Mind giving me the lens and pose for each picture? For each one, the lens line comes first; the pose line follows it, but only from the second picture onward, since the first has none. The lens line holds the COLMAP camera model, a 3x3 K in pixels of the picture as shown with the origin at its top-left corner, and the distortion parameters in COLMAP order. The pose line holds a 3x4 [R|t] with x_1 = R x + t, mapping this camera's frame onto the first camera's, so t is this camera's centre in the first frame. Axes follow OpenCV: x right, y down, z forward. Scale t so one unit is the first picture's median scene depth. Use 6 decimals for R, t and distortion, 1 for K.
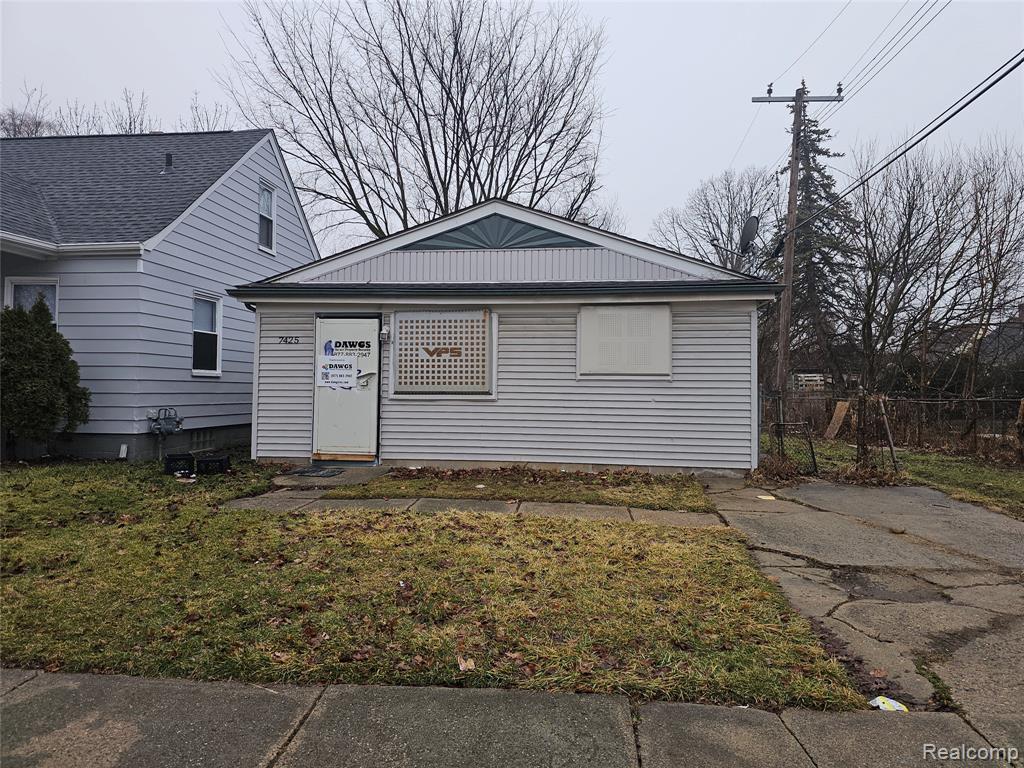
lens RADIAL K [[684.8, 0, 516.2], [0, 684.8, 362.2], [0, 0, 1]] dist [0.063389, -0.056007]
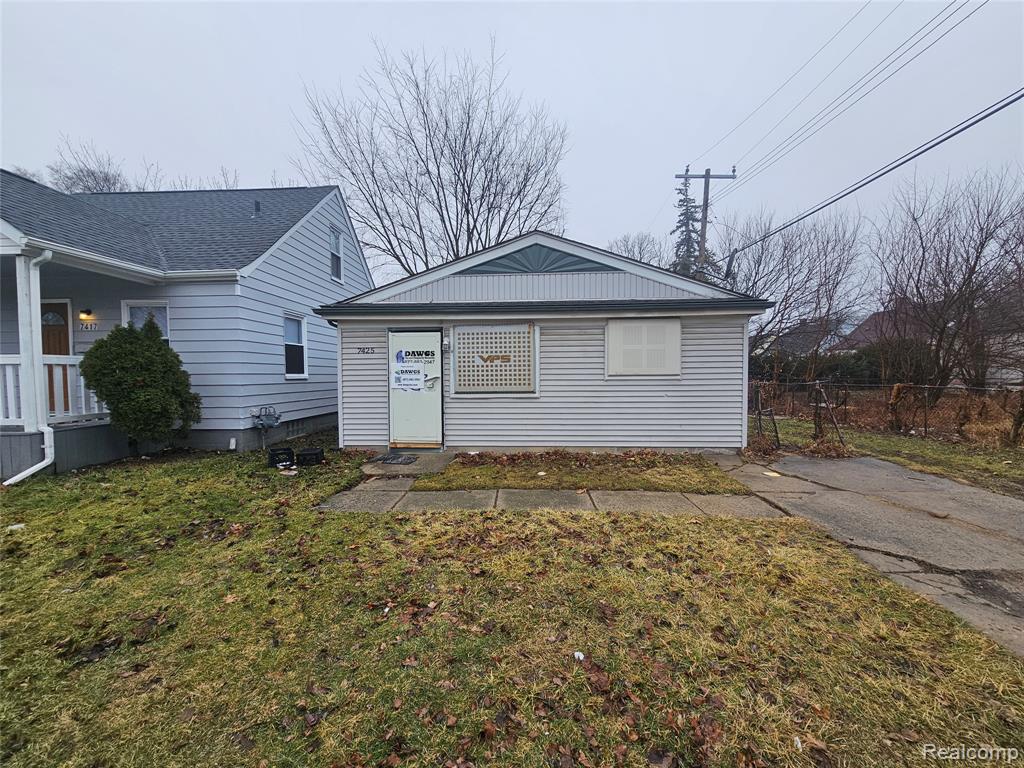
lens RADIAL K [[417.9, 0, 509.5], [0, 417.9, 389.3], [0, 0, 1]] dist [0.000322, -0.001038]
pose [[0.997716, -0.018508, 0.064962, -0.129822], [0.013591, 0.997066, 0.075336, -0.016364], [-0.066165, -0.074281, 0.995040, 0.251291]]
